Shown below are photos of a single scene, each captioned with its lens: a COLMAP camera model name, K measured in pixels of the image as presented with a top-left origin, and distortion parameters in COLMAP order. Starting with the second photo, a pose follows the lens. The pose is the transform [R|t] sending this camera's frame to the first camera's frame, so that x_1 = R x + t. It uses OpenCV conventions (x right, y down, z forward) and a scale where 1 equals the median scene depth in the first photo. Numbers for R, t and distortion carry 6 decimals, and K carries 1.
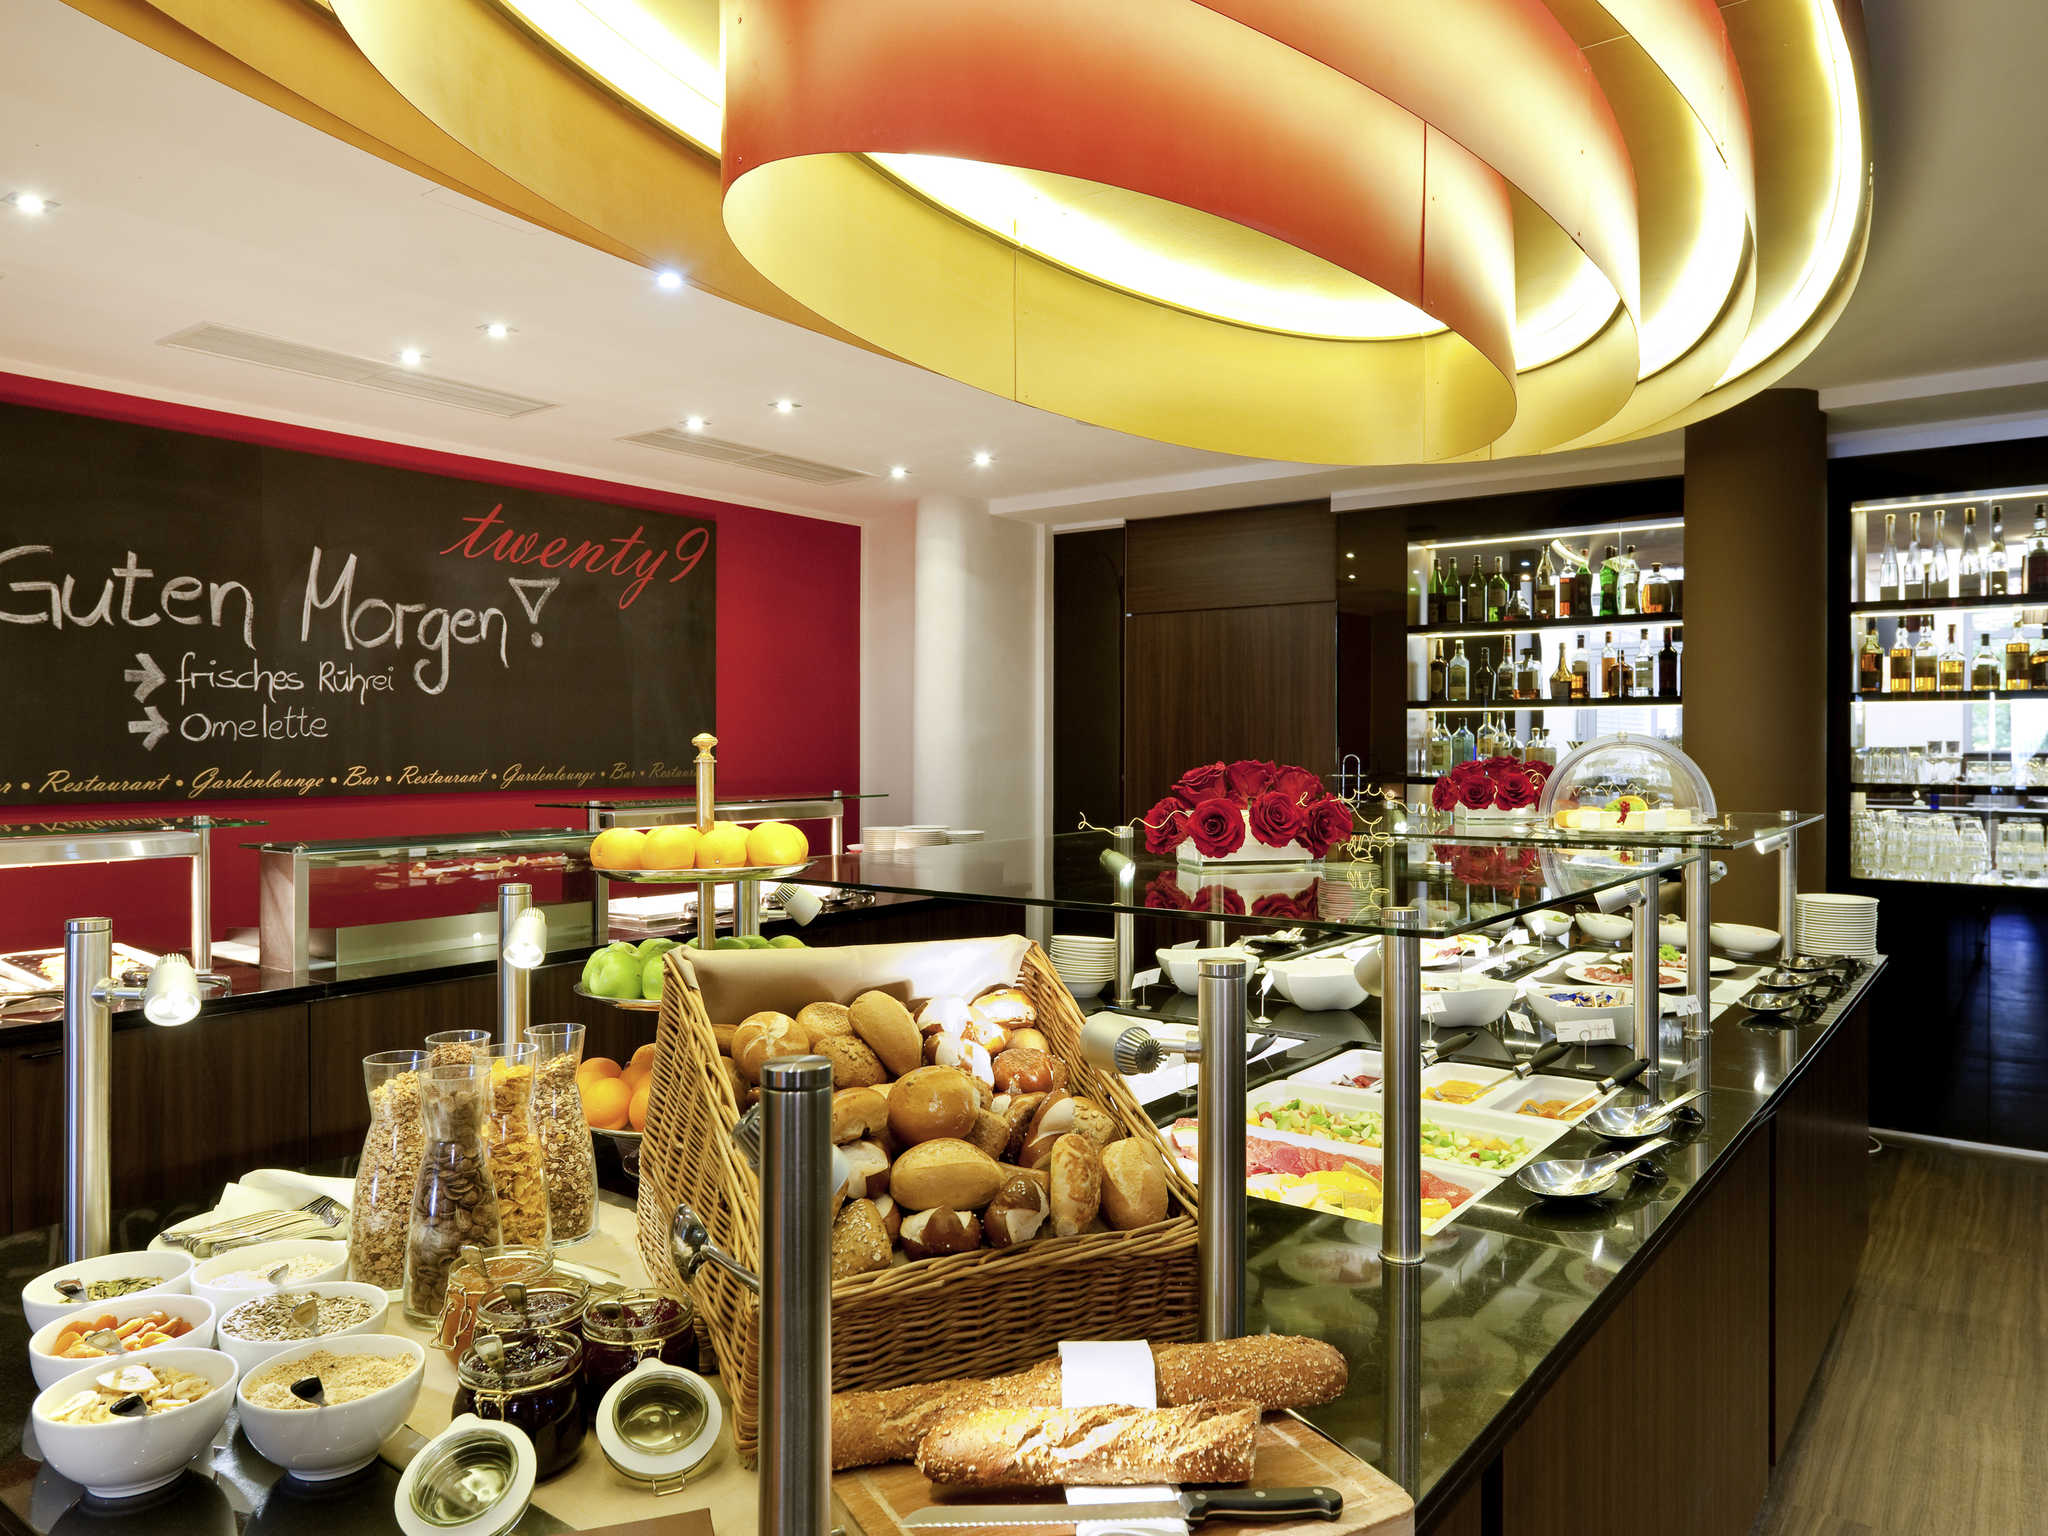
lens RADIAL K [[1339.0, 0, 1019.7], [0, 1339.0, 753.8], [0, 0, 1]] dist [-0.003958, -0.002198]
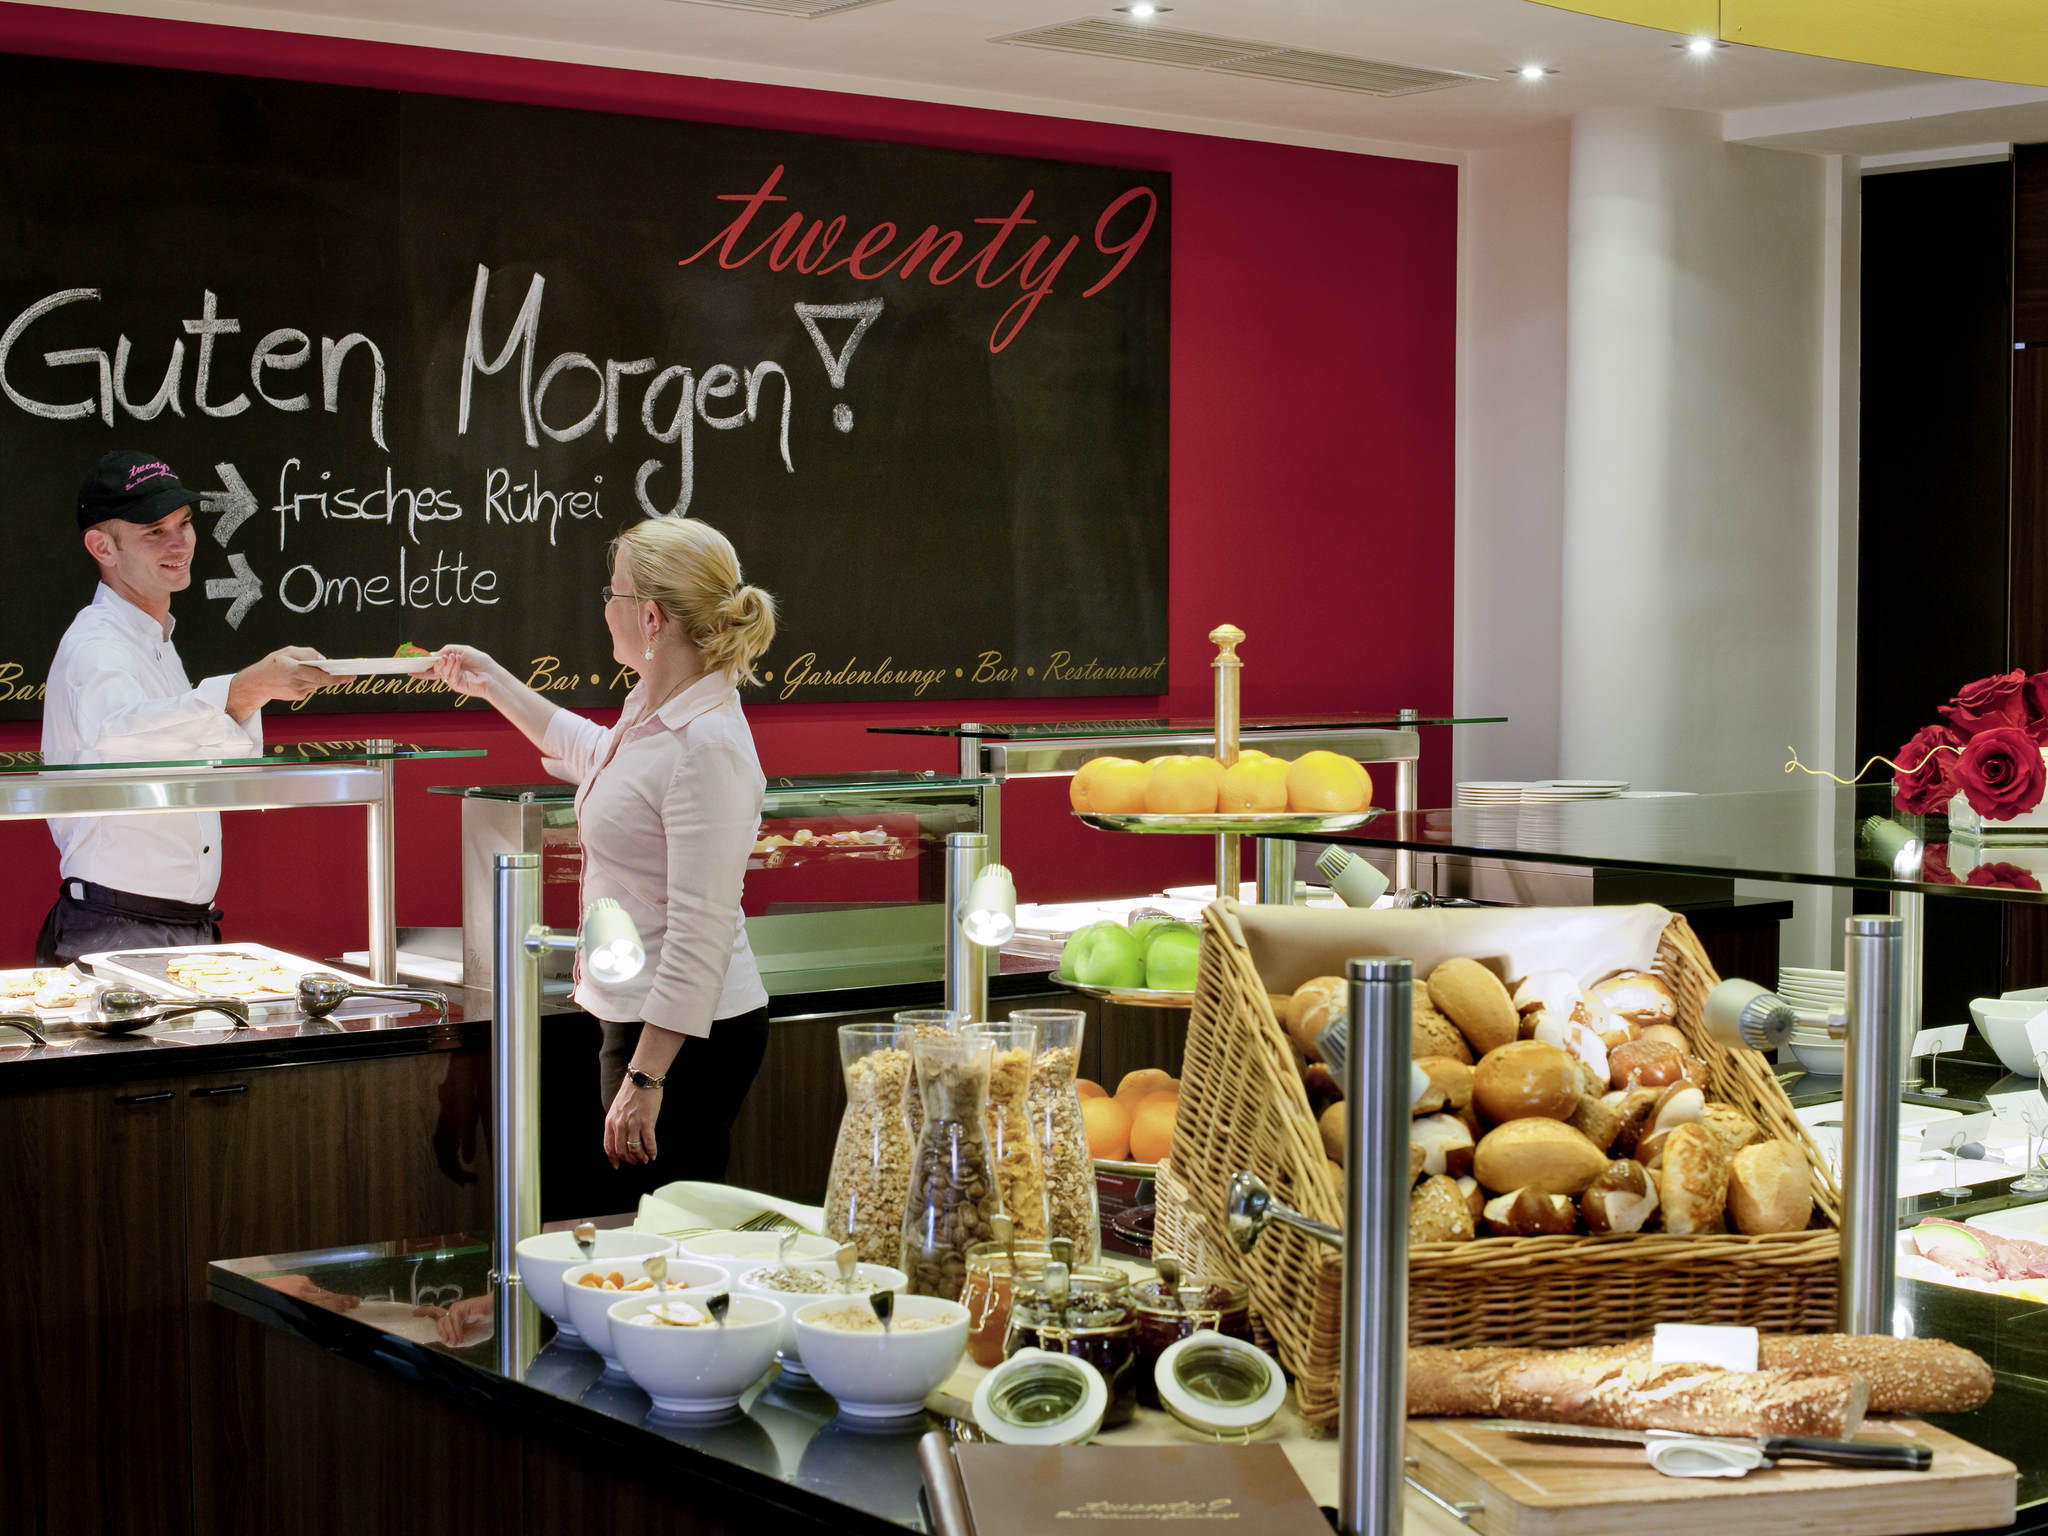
lens RADIAL K [[3319.1, 0, 1021.9], [0, 3319.1, 762.6], [0, 0, 1]] dist [-0.132584, 0.000000]
pose [[0.968963, 0.014376, -0.246789, 0.080156], [-0.003674, 0.999035, 0.043772, -0.016783], [0.247180, -0.041506, 0.968080, -0.629912]]
